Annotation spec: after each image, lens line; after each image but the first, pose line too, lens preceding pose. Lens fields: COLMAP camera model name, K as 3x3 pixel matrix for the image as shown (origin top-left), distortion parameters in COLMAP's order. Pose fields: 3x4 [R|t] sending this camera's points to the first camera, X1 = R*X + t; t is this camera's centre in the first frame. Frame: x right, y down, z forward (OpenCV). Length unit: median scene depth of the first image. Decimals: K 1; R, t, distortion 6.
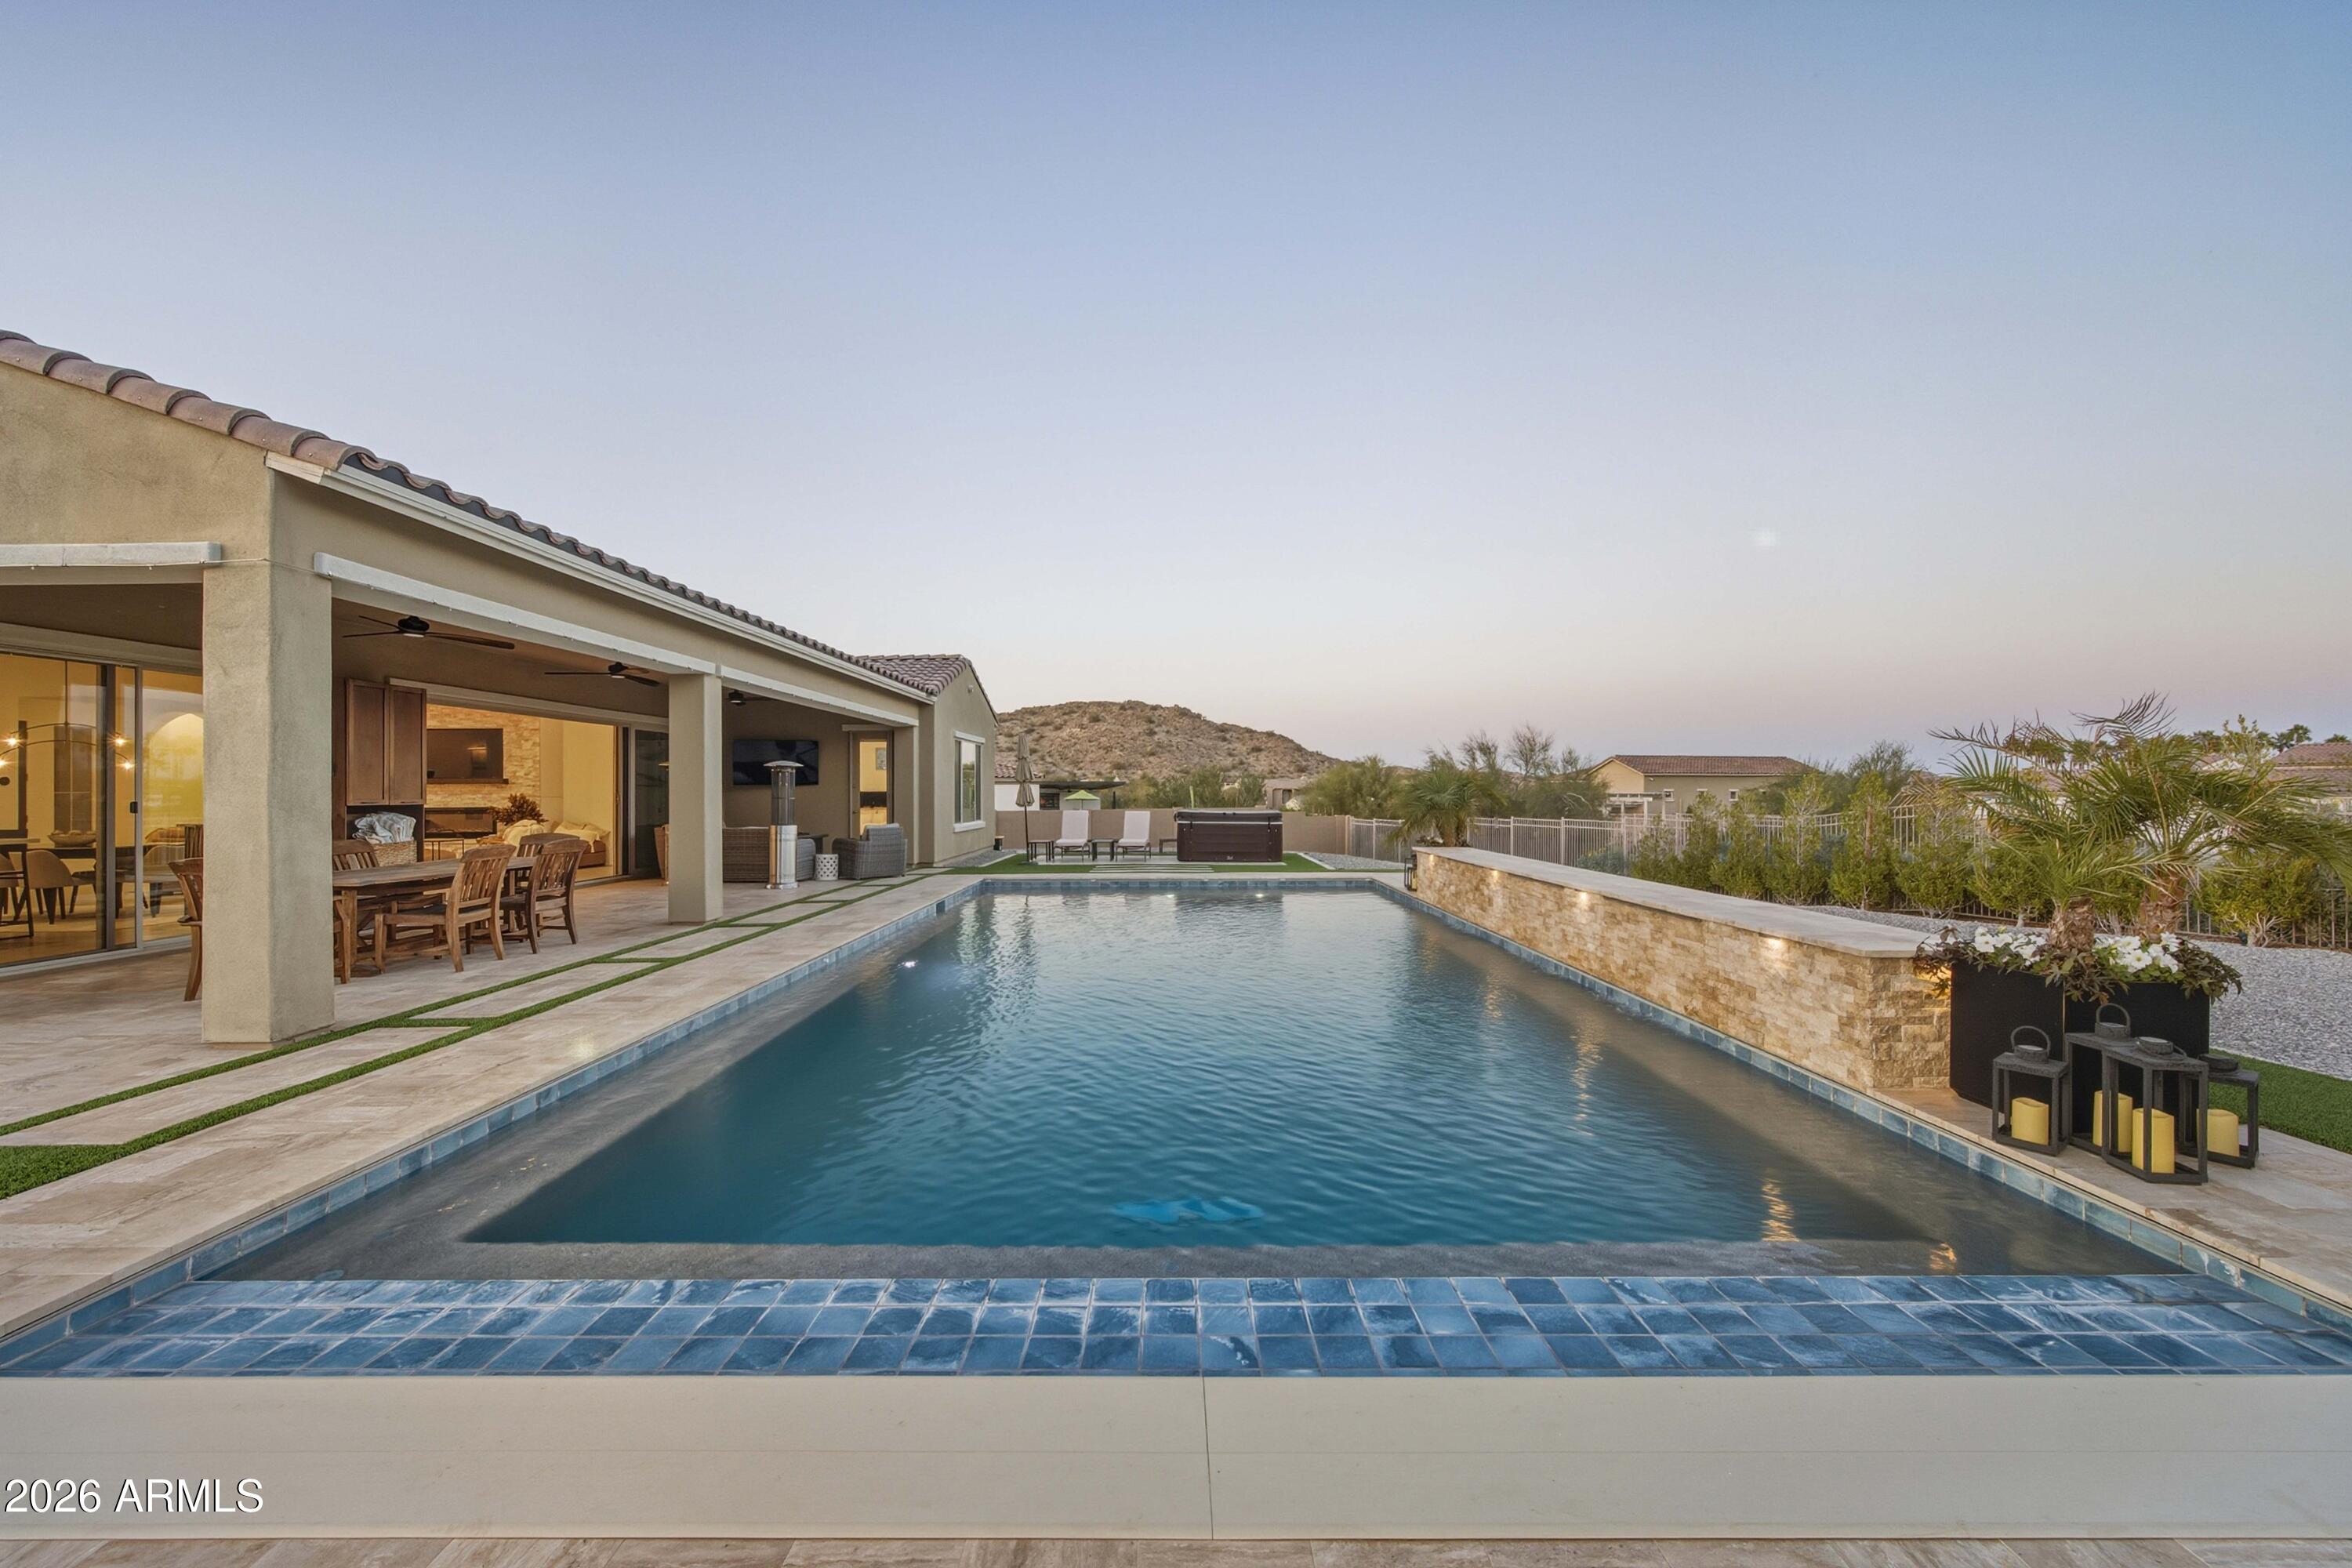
lens RADIAL K [[923.9, 0, 1180.6], [0, 923.9, 793.6], [0, 0, 1]] dist [0.001519, 0.000415]
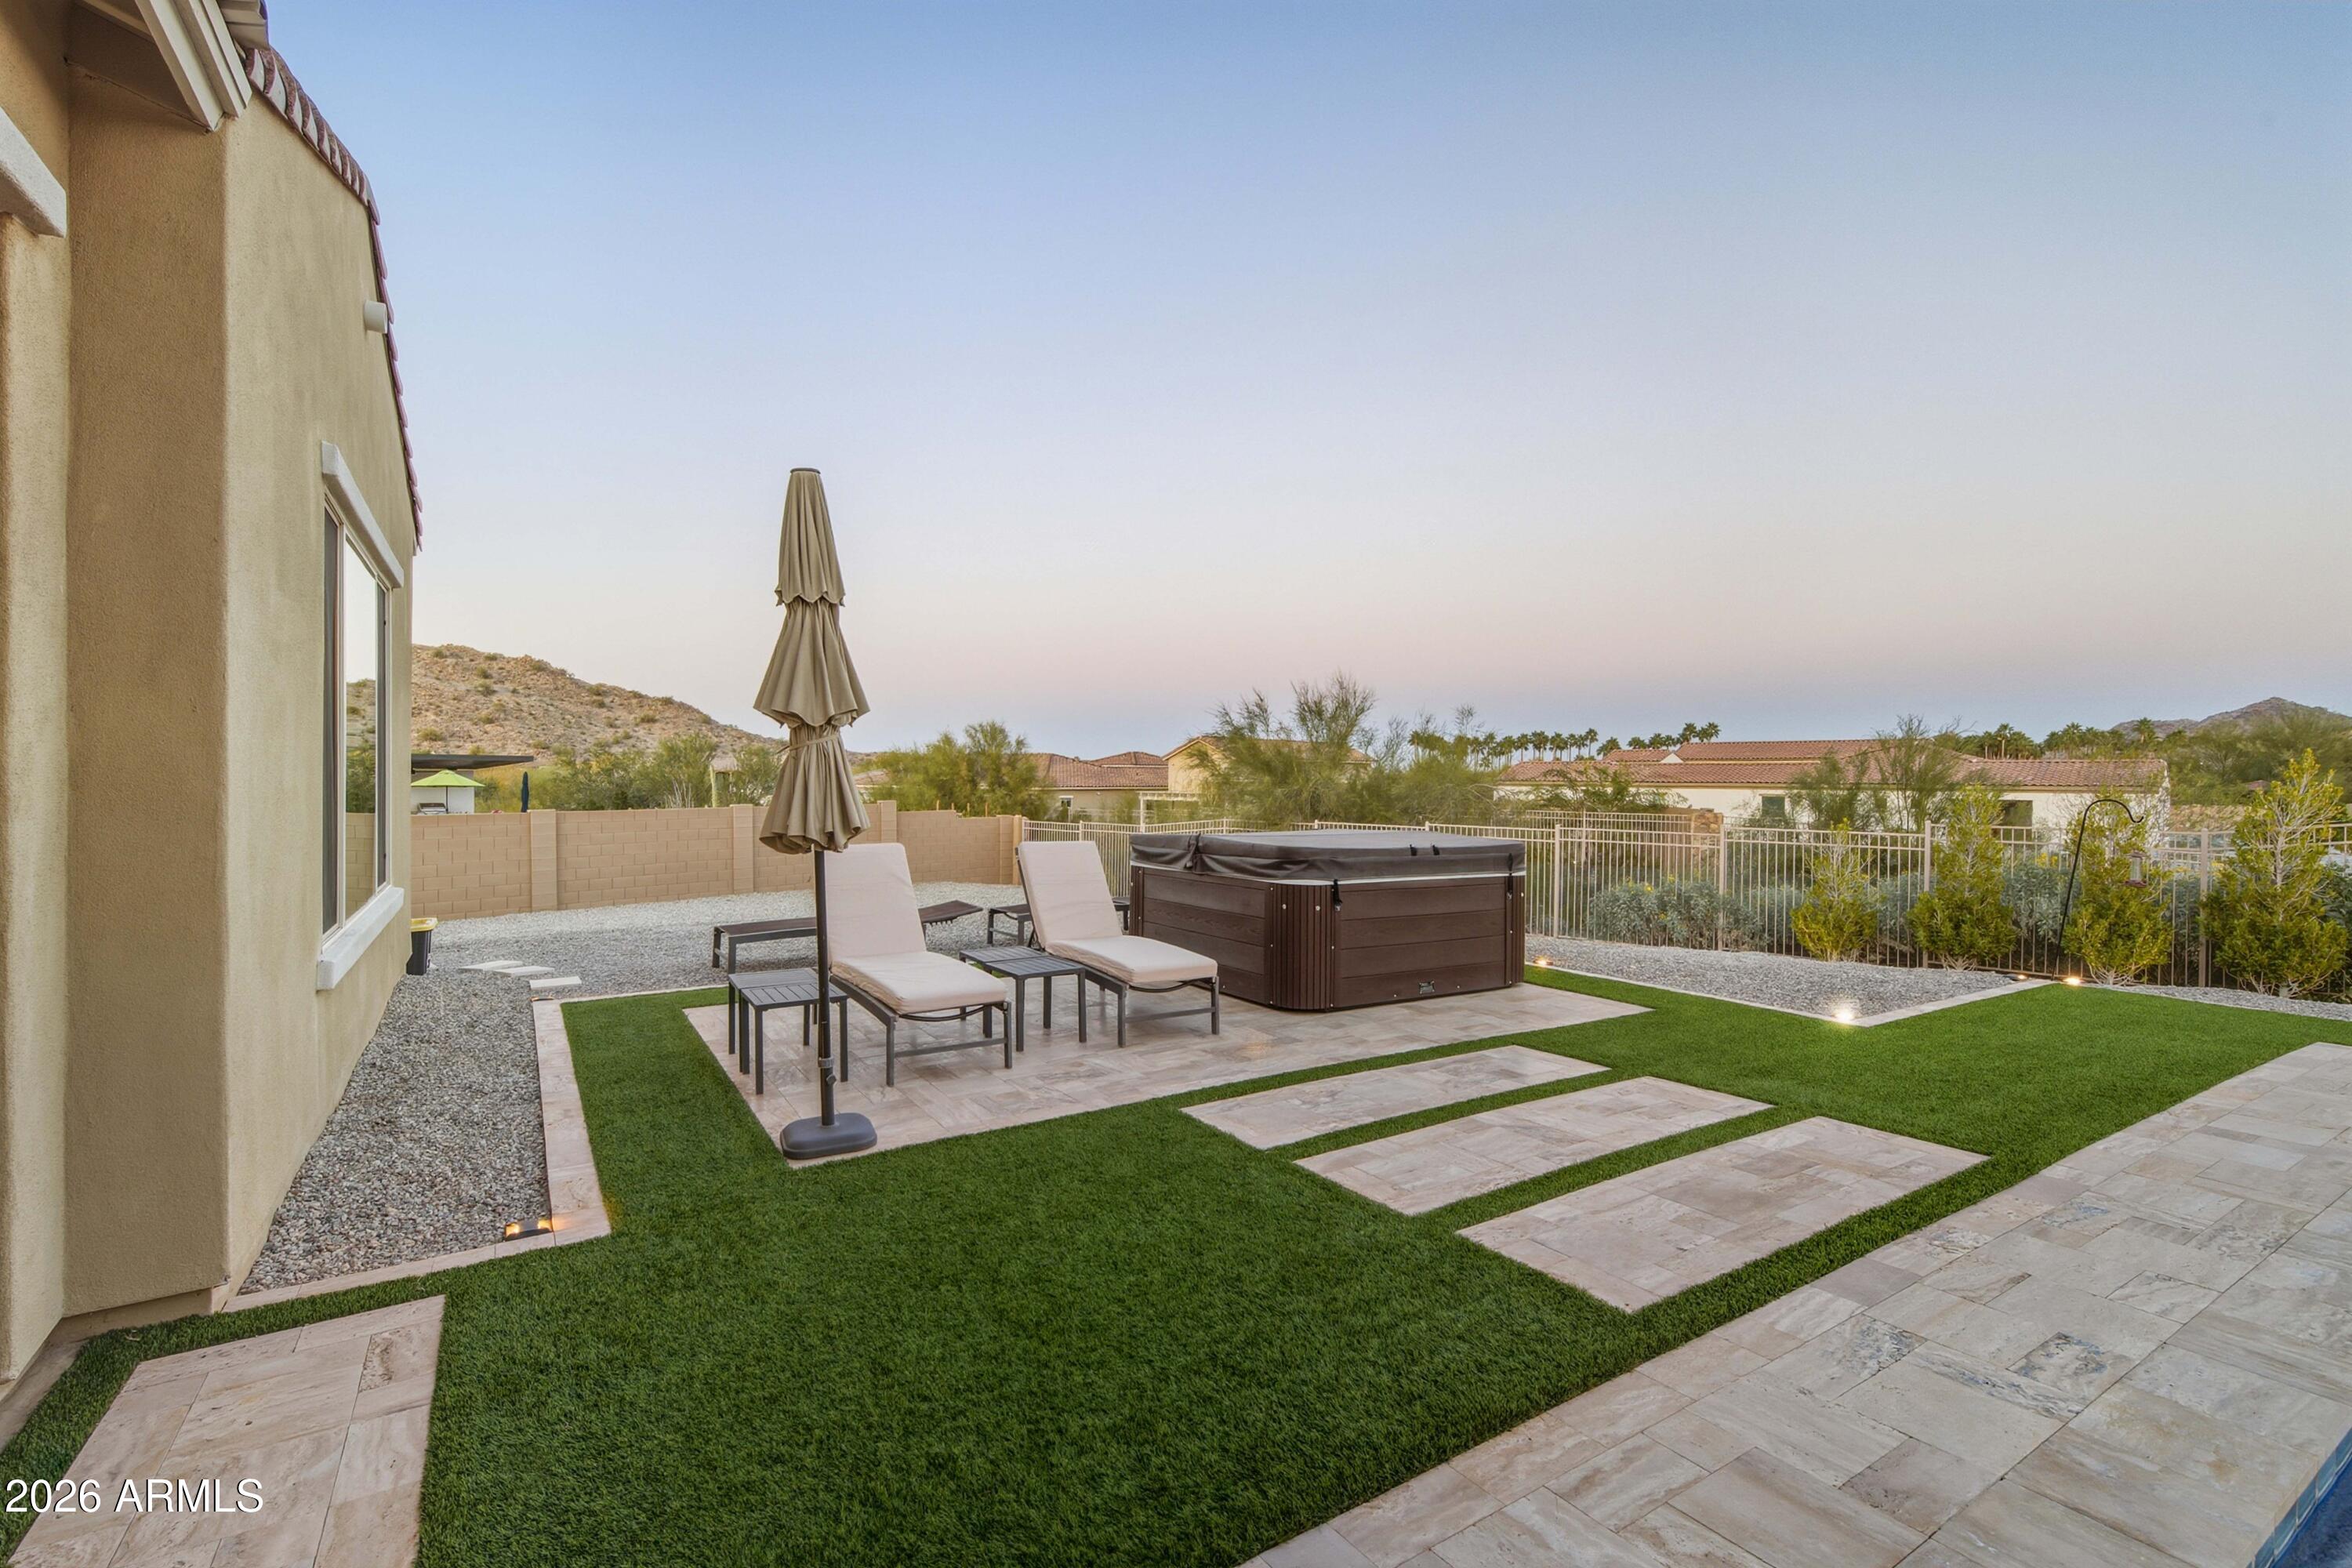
lens RADIAL K [[1046.4, 0, 1161.1], [0, 1046.4, 772.1], [0, 0, 1]] dist [0.002335, 0.000240]
pose [[0.853432, 0.010729, 0.521094, -0.694794], [-0.007665, 0.999938, -0.008035, -0.006486], [-0.521148, 0.002863, 0.853462, 2.373382]]
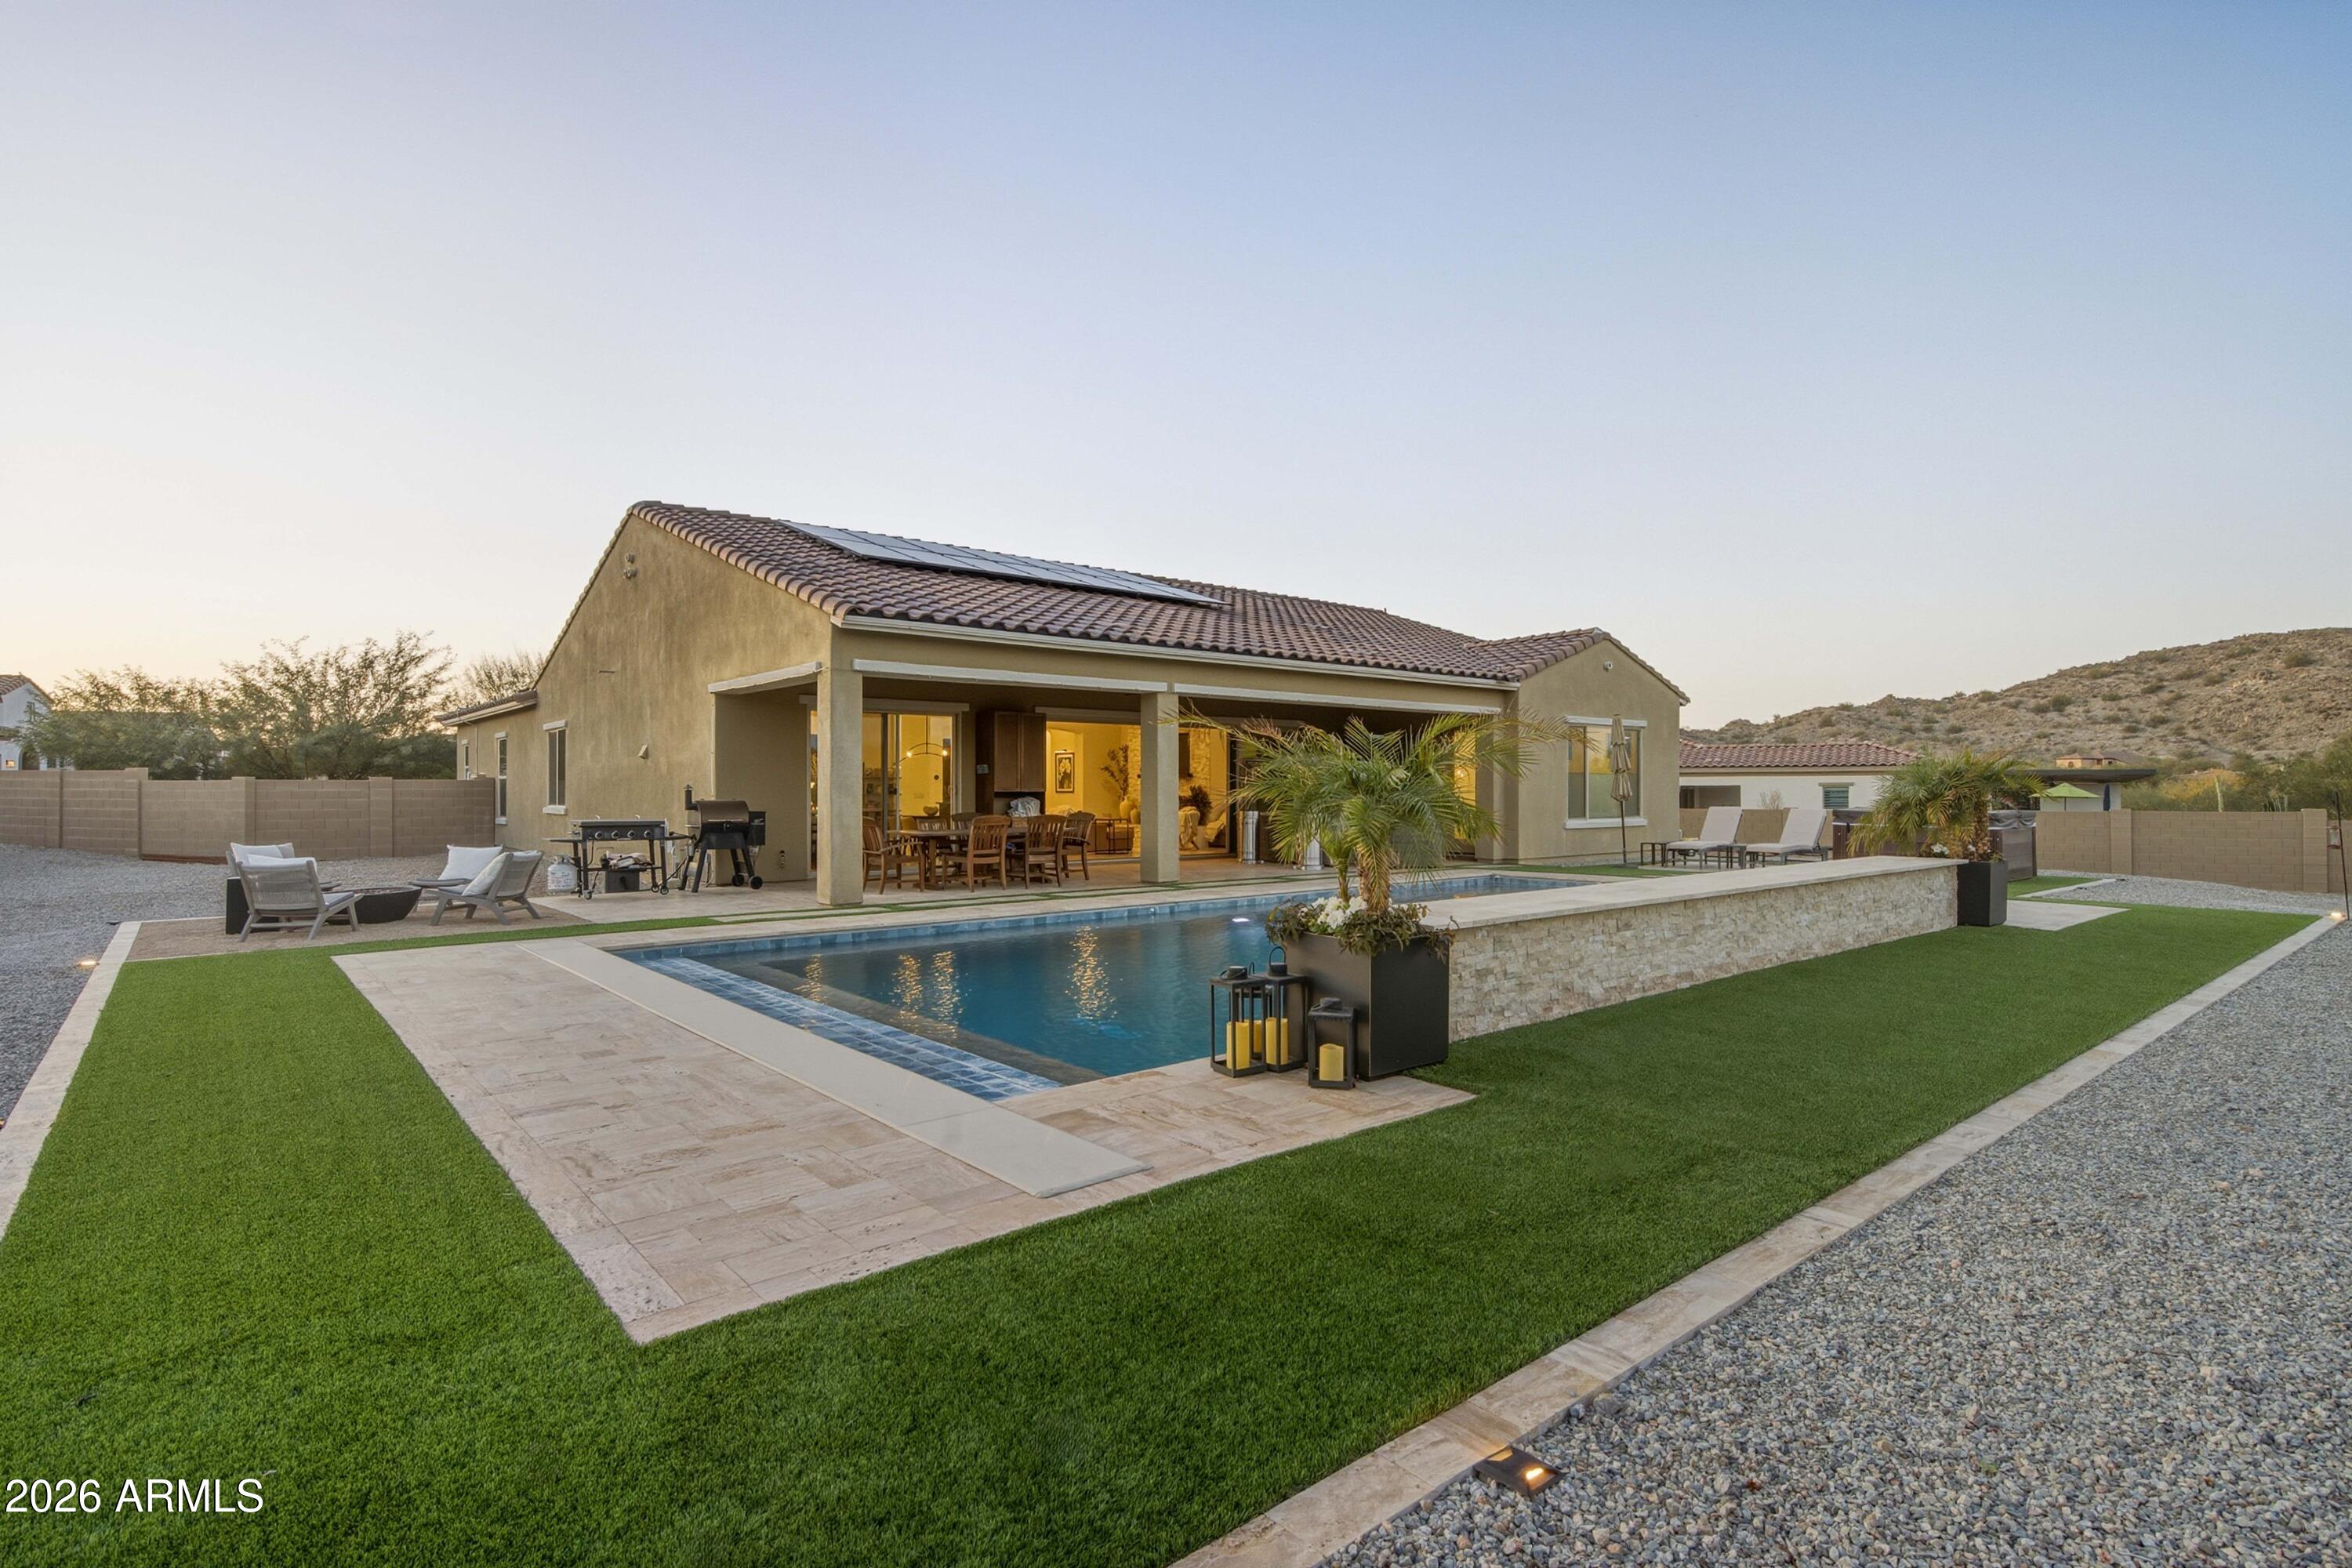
lens RADIAL K [[1158.0, 0, 1182.4], [0, 1158.0, 790.1], [0, 0, 1]] dist [0.001334, -0.000077]
pose [[0.651492, 0.002621, -0.758651, 1.201465], [-0.001886, 0.999997, 0.001834, 0.008920], [0.758653, 0.000236, 0.651495, -0.058213]]
